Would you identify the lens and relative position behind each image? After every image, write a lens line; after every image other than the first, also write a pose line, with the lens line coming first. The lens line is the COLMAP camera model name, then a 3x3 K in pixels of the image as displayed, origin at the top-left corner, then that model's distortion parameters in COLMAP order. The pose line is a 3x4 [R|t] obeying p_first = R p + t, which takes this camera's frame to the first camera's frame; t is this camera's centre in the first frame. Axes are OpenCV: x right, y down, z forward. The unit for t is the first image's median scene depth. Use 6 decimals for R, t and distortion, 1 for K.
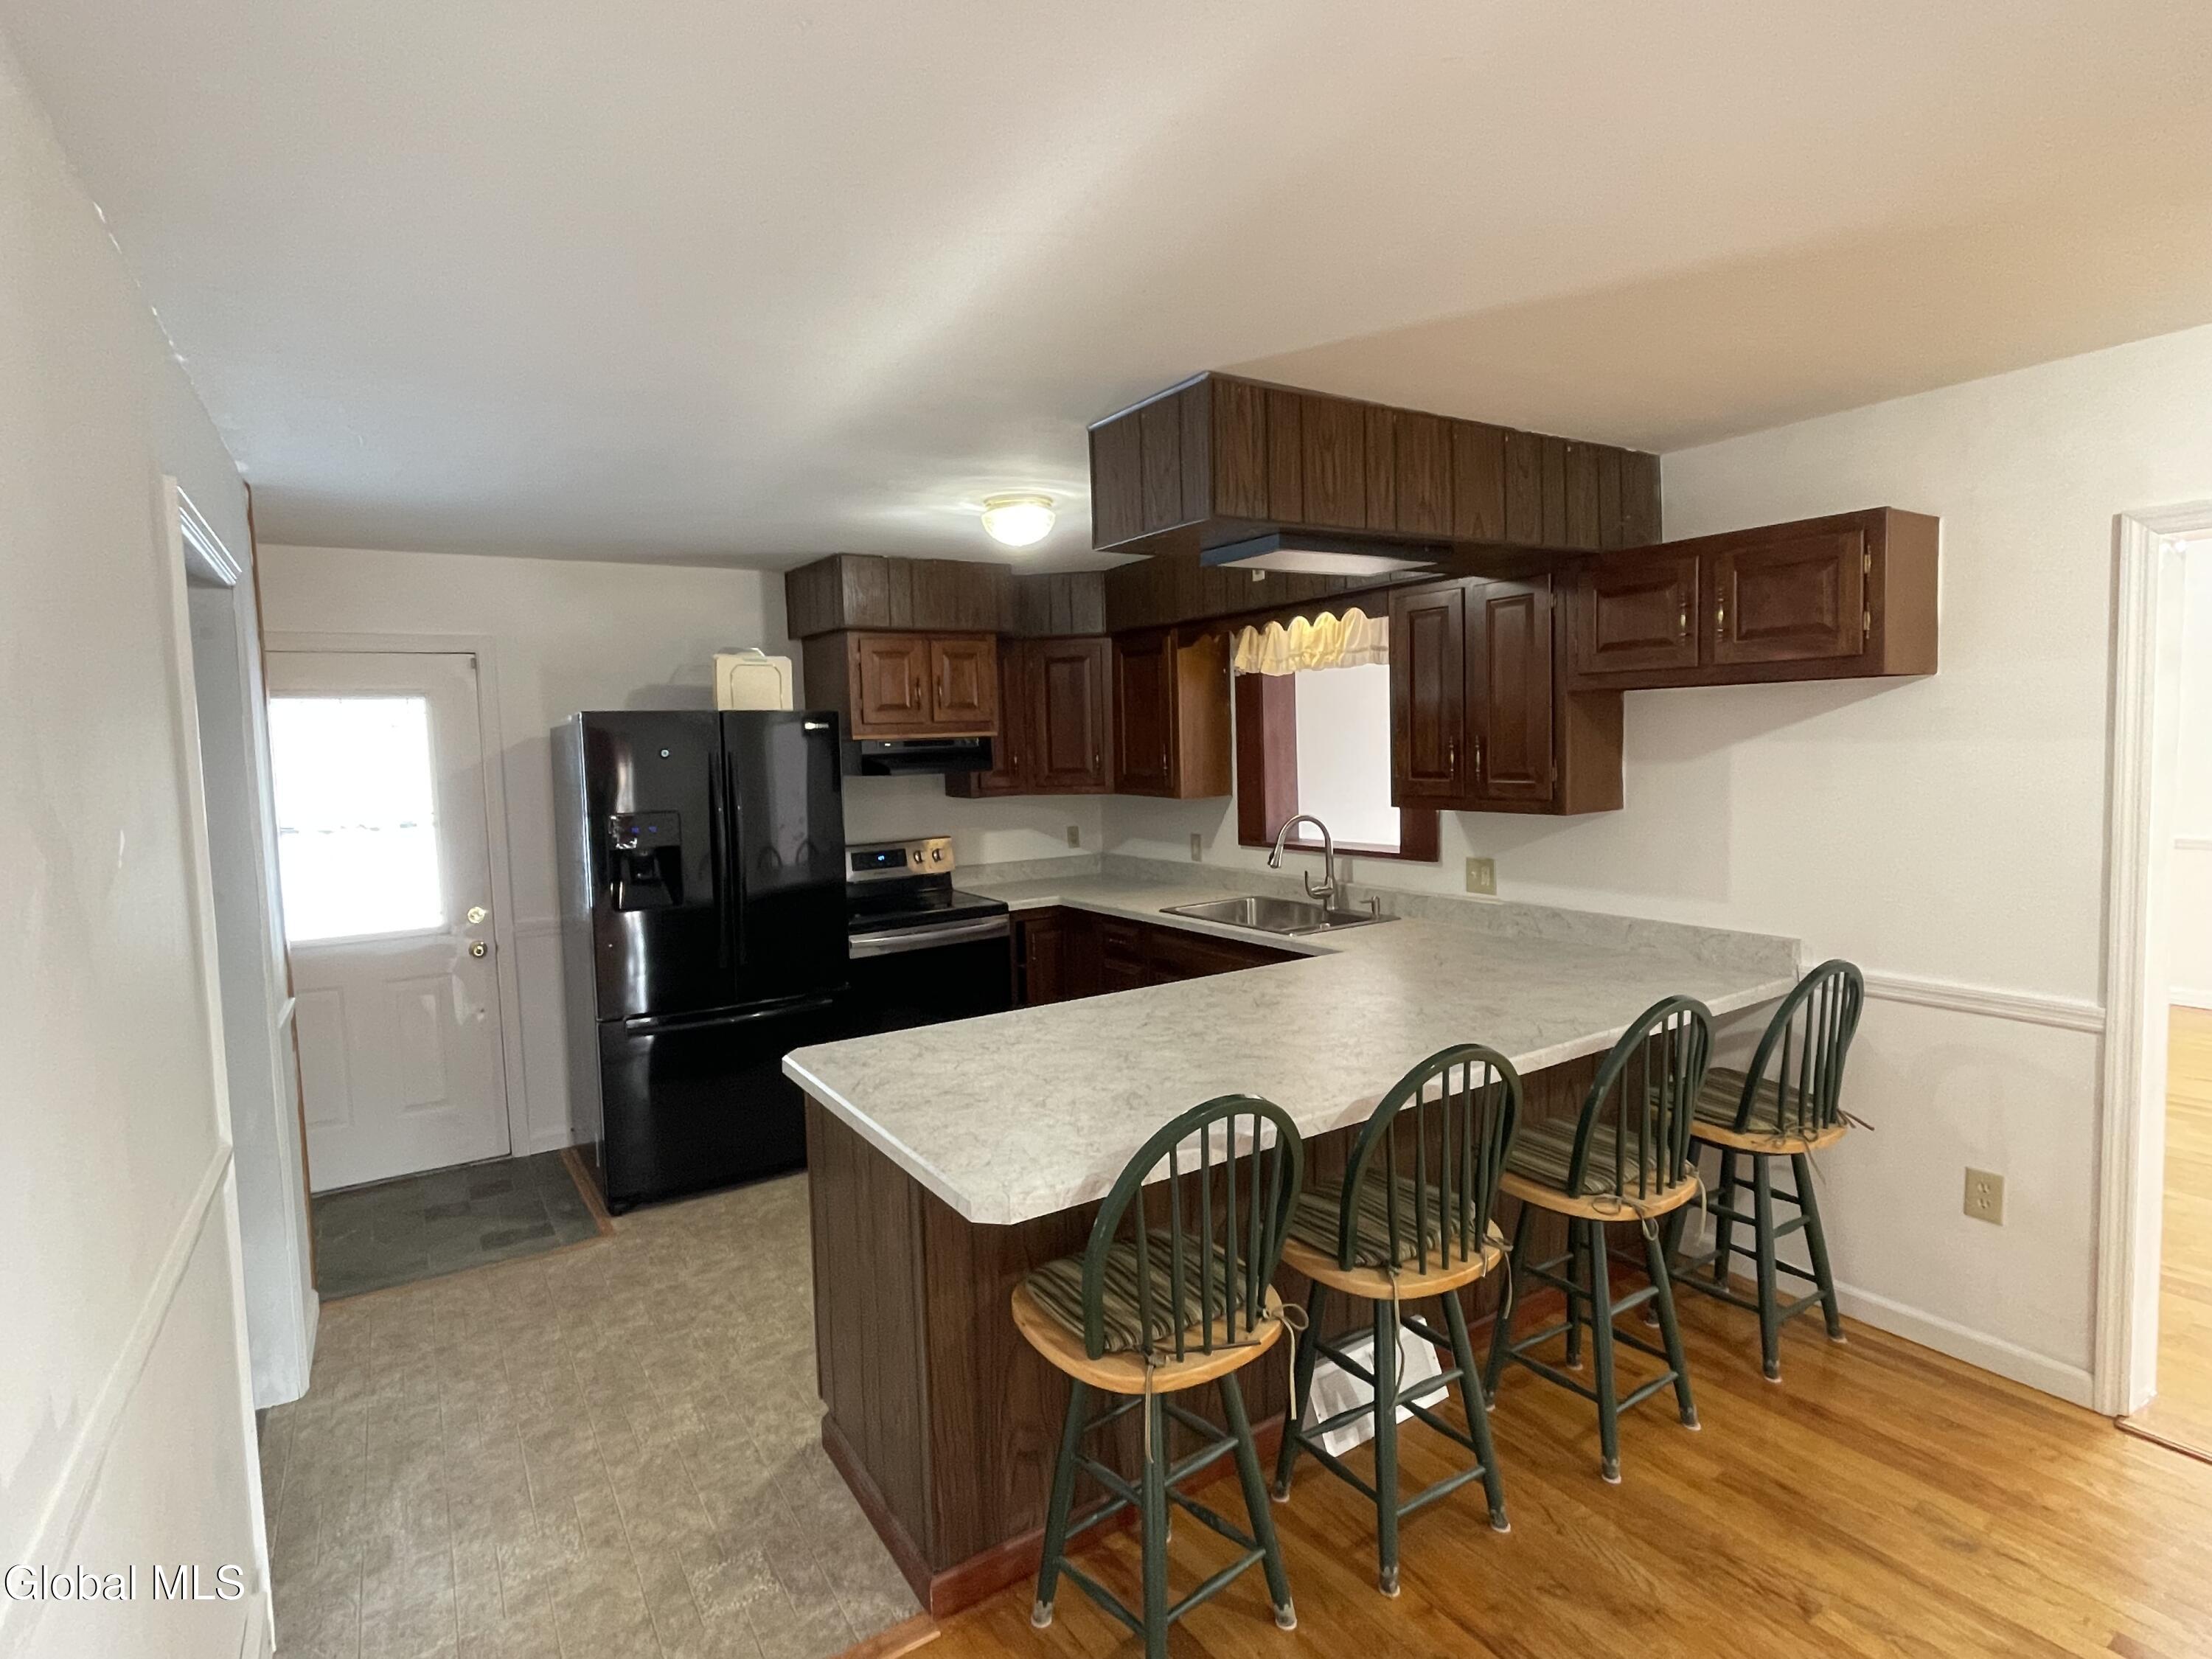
lens RADIAL K [[1114.8, 0, 1109.5], [0, 1114.8, 815.7], [0, 0, 1]] dist [-0.019873, -0.000468]
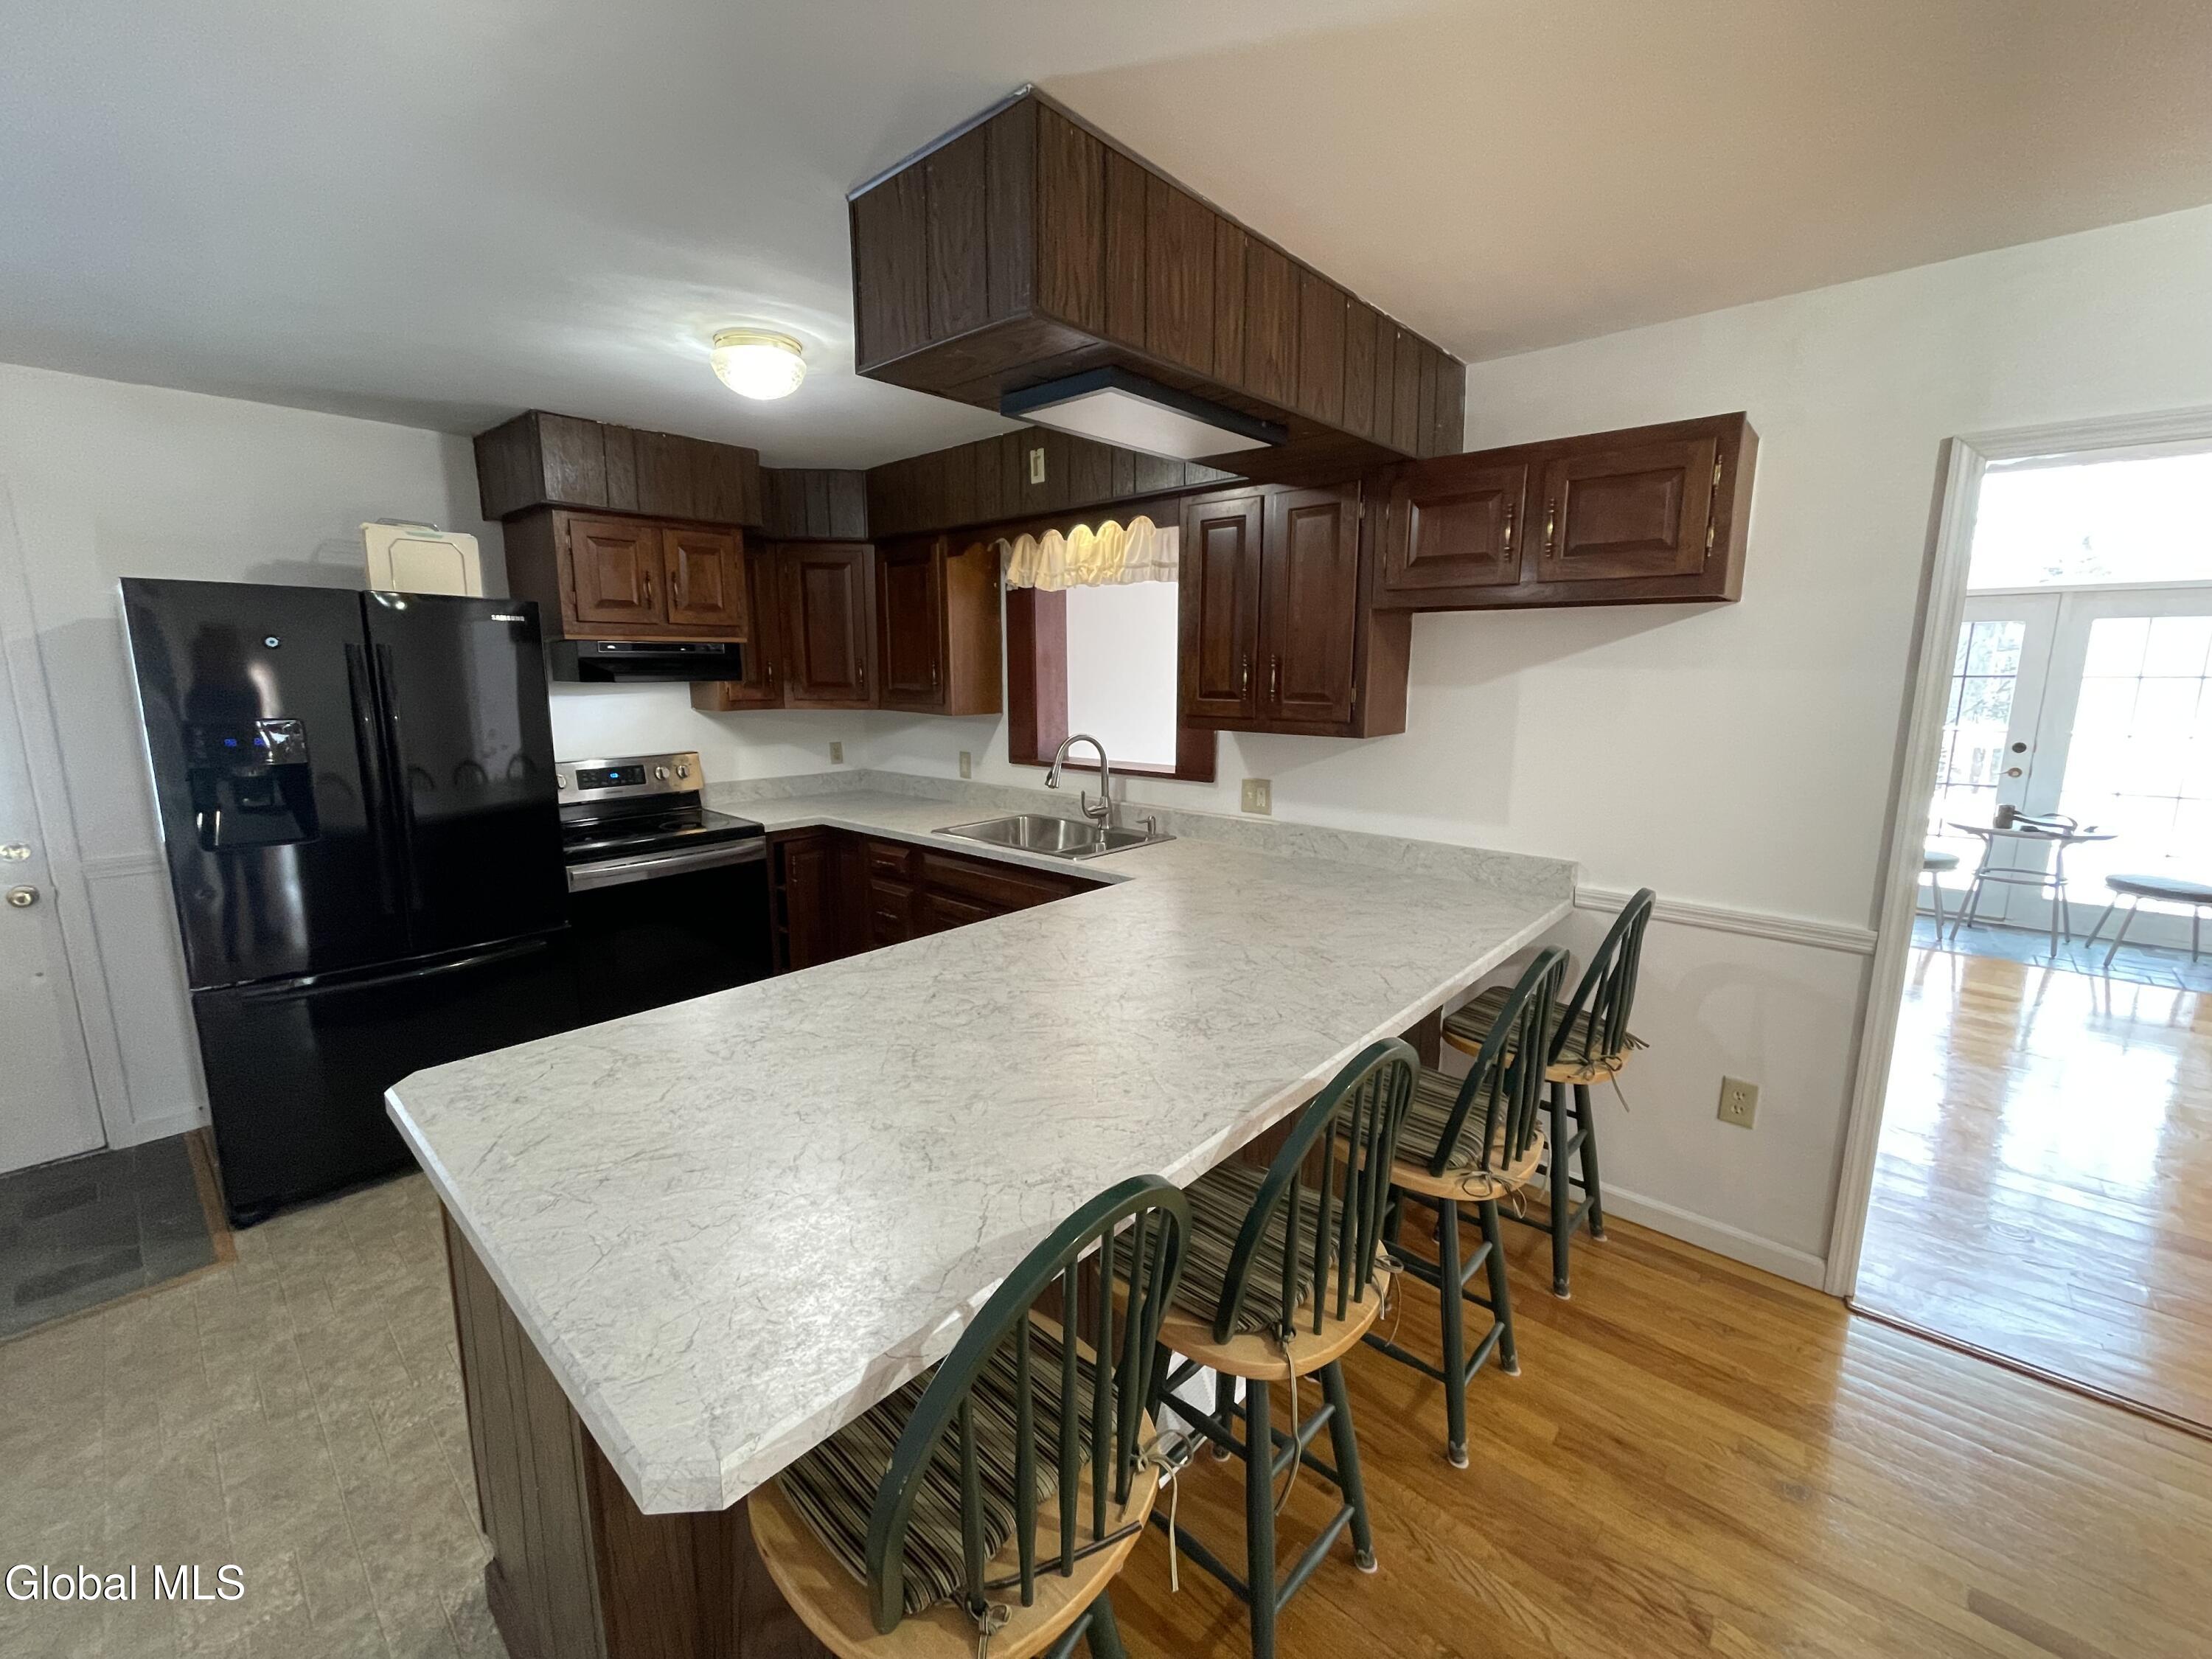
lens RADIAL K [[886.3, 0, 1116.6], [0, 886.3, 819.1], [0, 0, 1]] dist [-0.006827, 0.002142]
pose [[0.962738, -0.012747, 0.270135, -0.010501], [-0.013440, 0.995399, 0.094870, -0.000664], [-0.270101, -0.094966, 0.958137, 0.327697]]
